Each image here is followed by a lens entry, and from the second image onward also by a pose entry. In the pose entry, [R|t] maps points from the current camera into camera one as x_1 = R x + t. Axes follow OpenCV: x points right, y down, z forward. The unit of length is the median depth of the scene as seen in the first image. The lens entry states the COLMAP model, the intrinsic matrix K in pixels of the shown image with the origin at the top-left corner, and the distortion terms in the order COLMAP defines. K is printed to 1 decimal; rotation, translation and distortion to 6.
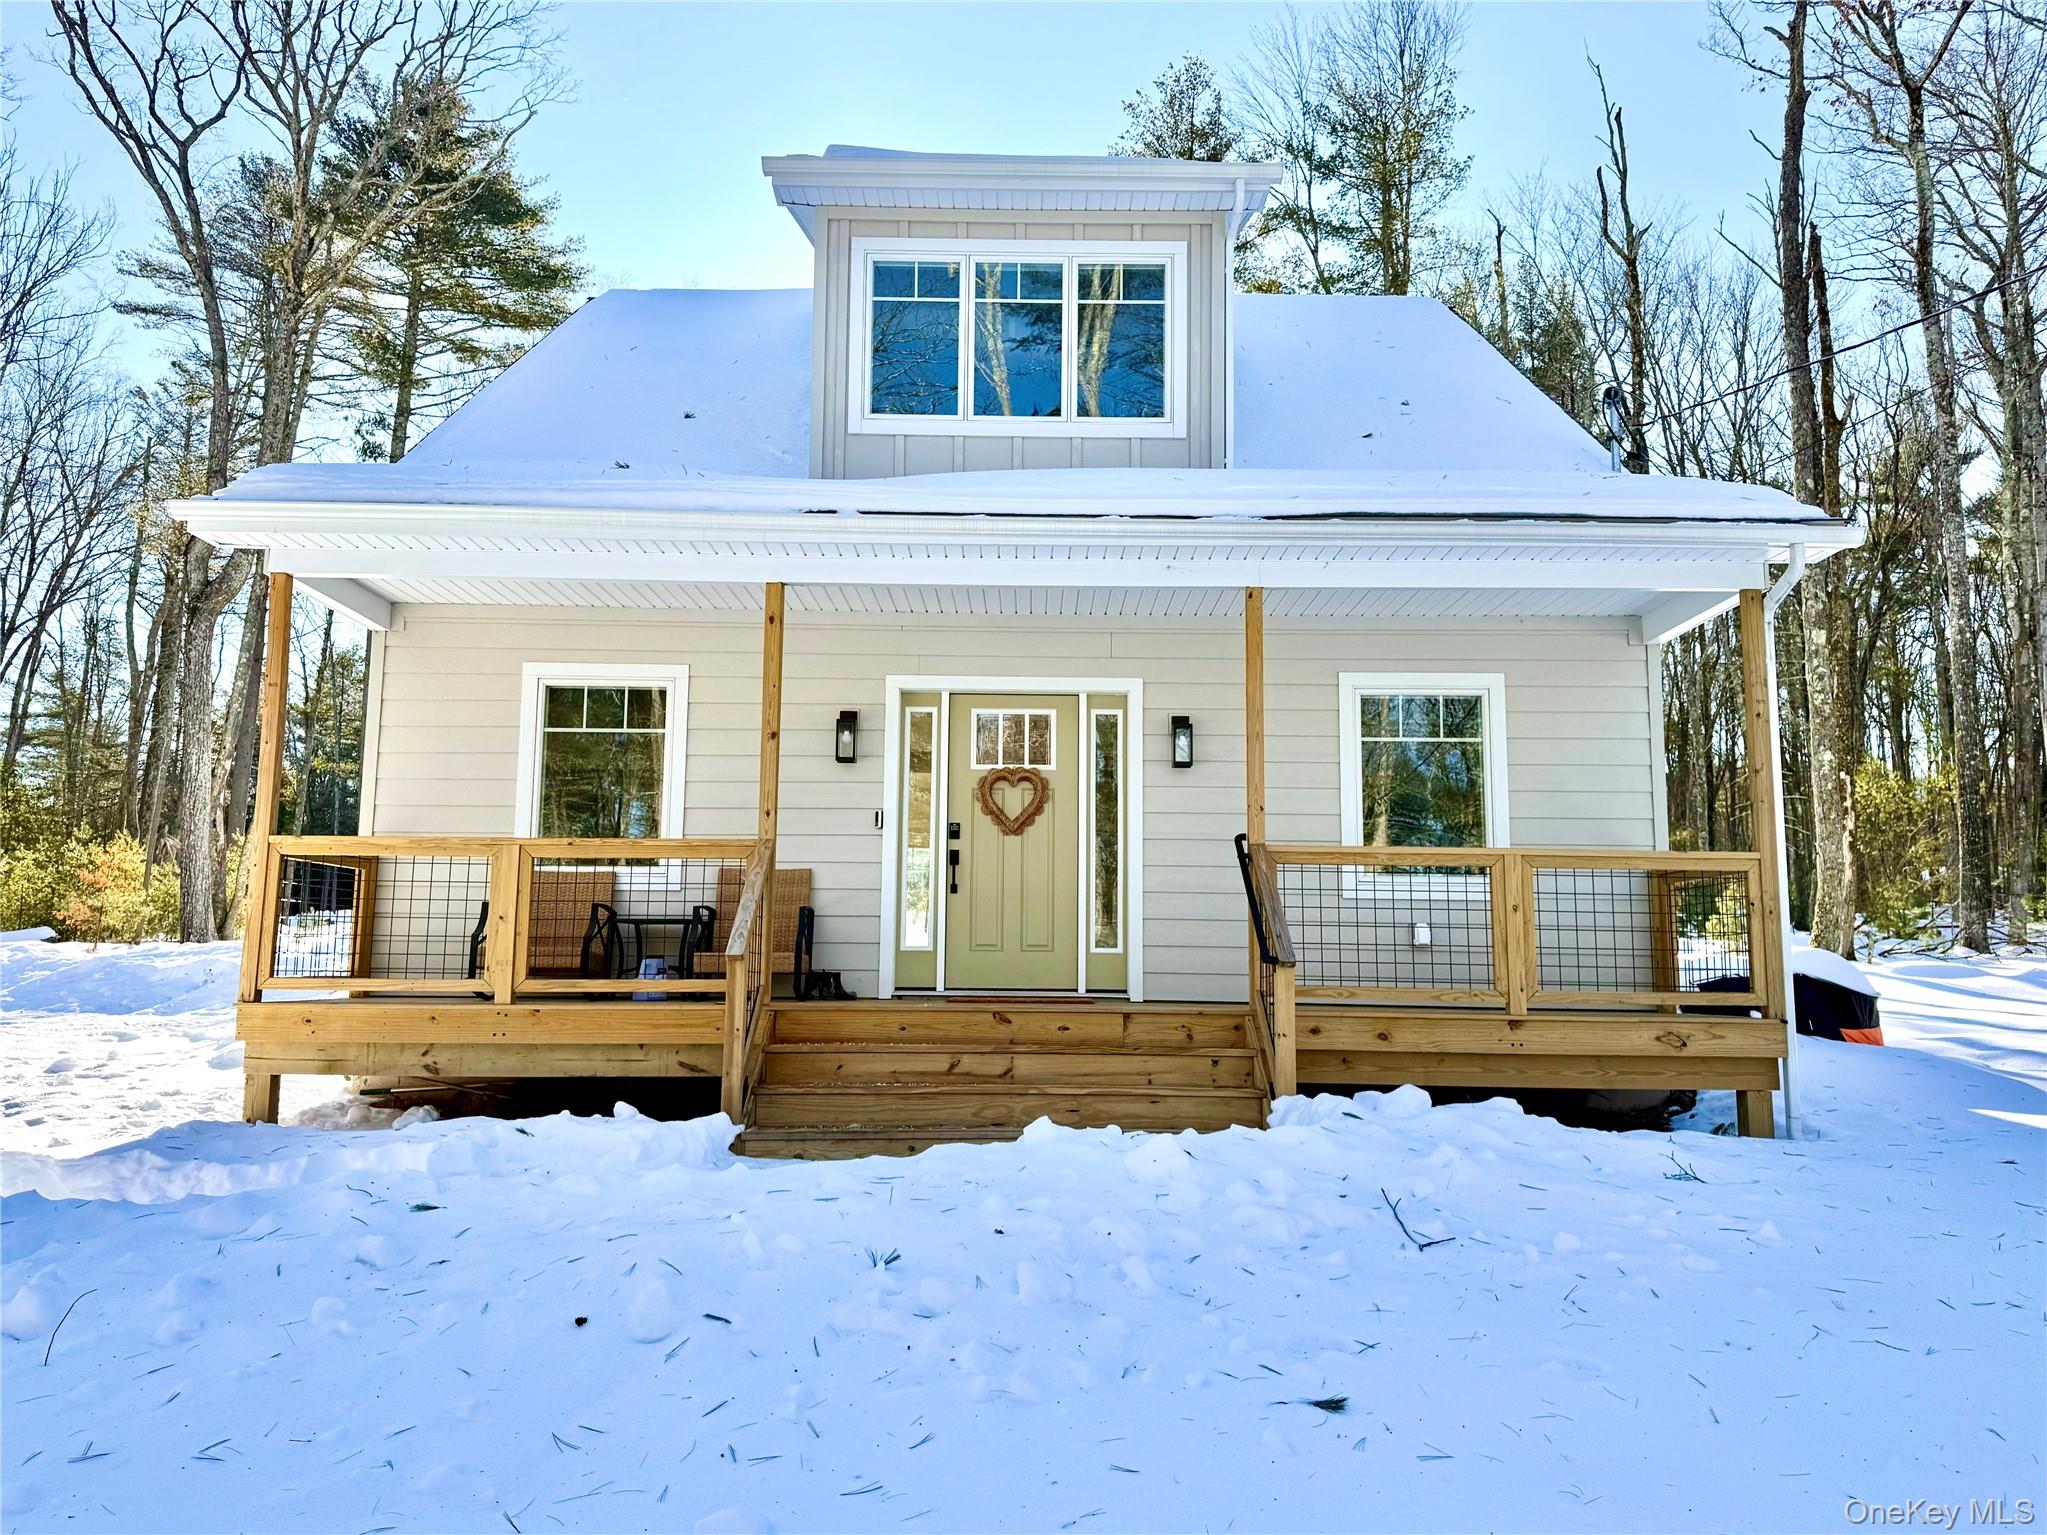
lens RADIAL K [[1514.0, 0, 1015.5], [0, 1514.0, 775.8], [0, 0, 1]] dist [0.043695, -0.033070]
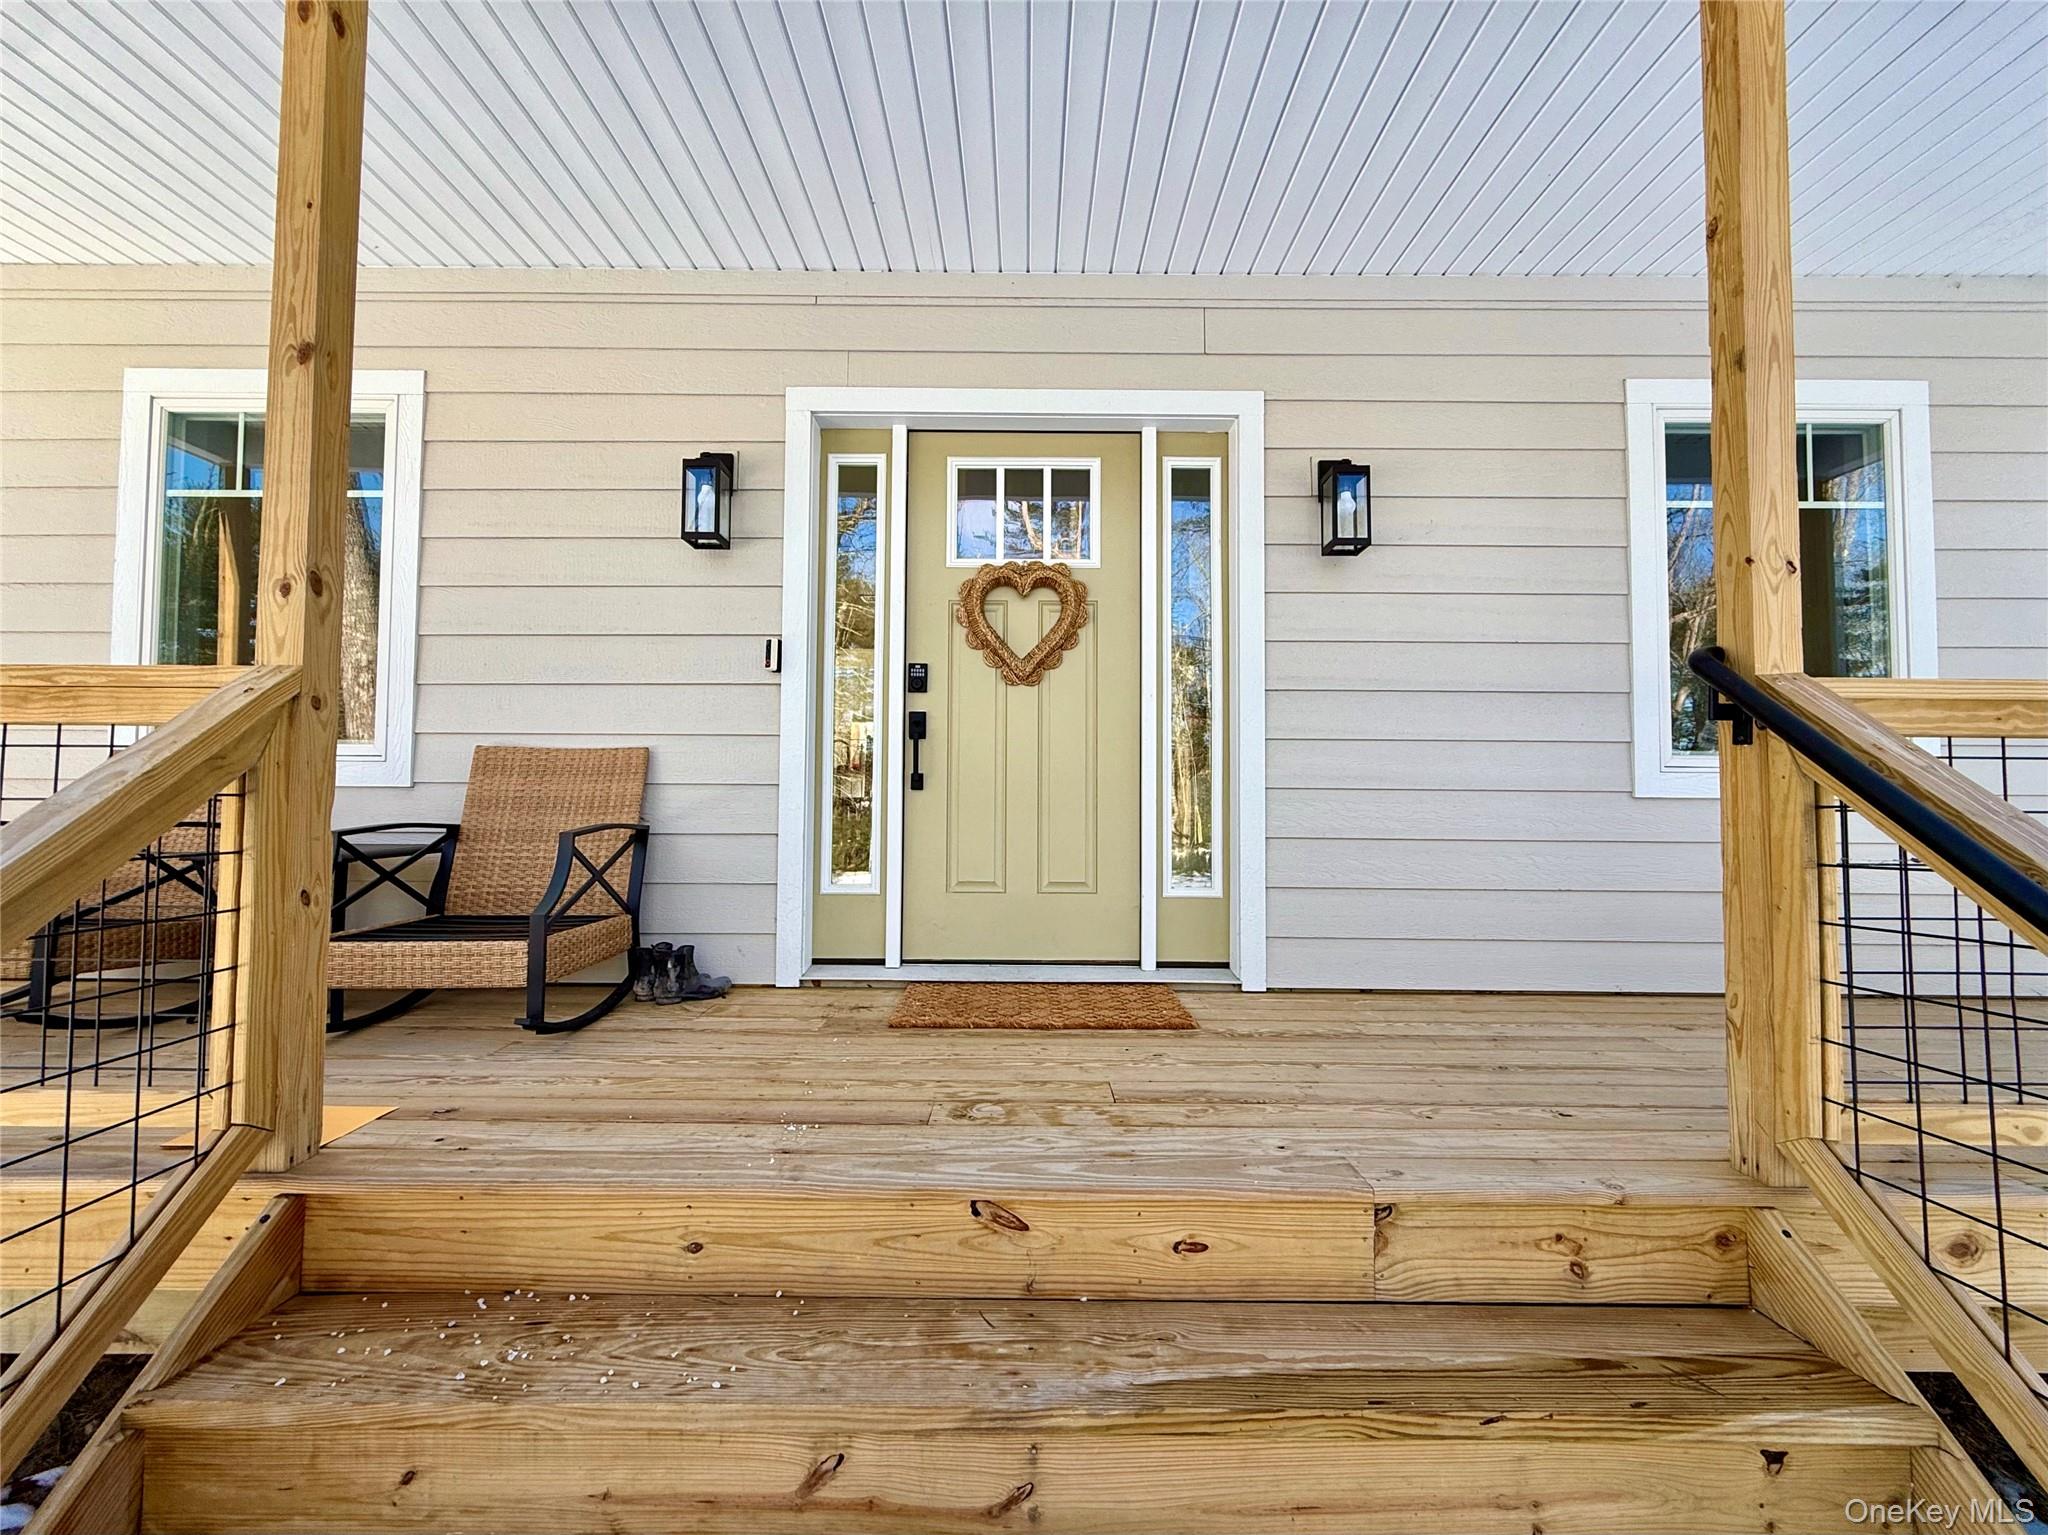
lens RADIAL K [[825.5, 0, 1021.1], [0, 825.5, 773.9], [0, 0, 1]] dist [0.002669, 0.000431]
pose [[0.999986, -0.003561, 0.003899, -0.003744], [0.003133, 0.994485, 0.104829, 0.039408], [-0.004251, -0.104815, 0.994483, 0.689076]]
